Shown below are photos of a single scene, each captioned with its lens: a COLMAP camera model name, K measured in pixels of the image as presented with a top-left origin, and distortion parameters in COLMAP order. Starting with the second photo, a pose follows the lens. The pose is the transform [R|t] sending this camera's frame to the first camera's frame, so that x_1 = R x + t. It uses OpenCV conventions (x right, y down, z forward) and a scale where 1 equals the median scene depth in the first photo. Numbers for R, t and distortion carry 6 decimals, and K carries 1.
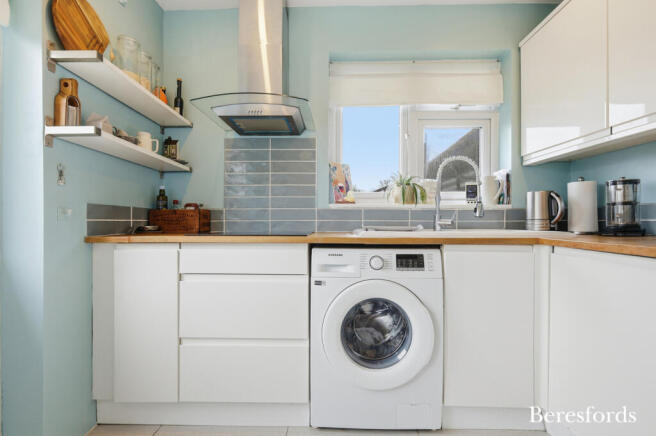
lens RADIAL K [[290.8, 0, 327.9], [0, 290.8, 220.4], [0, 0, 1]] dist [0.003745, -0.000622]
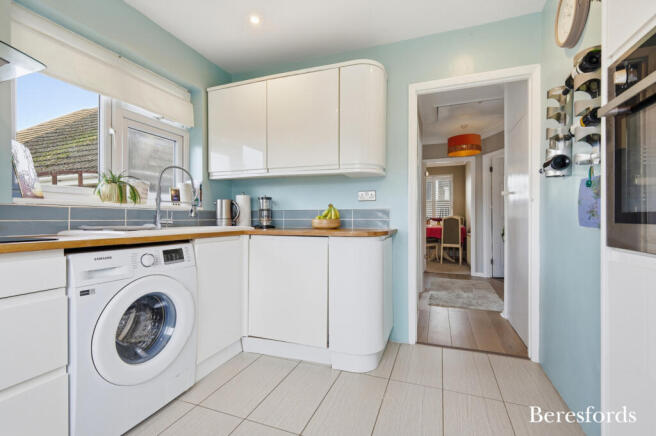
lens RADIAL K [[290.8, 0, 329.4], [0, 290.8, 219.2], [0, 0, 1]] dist [0.003745, -0.000622]
pose [[0.330952, -0.002375, 0.943645, -0.472595], [0.002535, 0.999995, 0.001627, -0.002342], [-0.943644, 0.001854, 0.330956, 0.021740]]
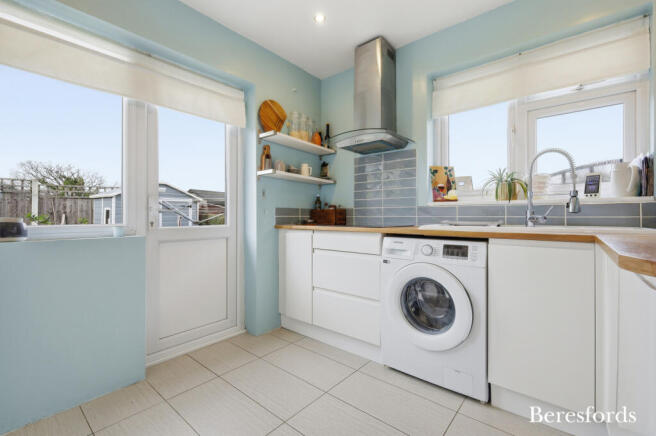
lens RADIAL K [[290.8, 0, 327.2], [0, 290.8, 216.4], [0, 0, 1]] dist [0.003745, -0.000622]
pose [[0.778798, -0.000267, -0.627275, 0.484050], [0.001629, 0.999997, 0.001596, -0.002767], [0.627273, -0.002265, 0.778796, -0.203015]]
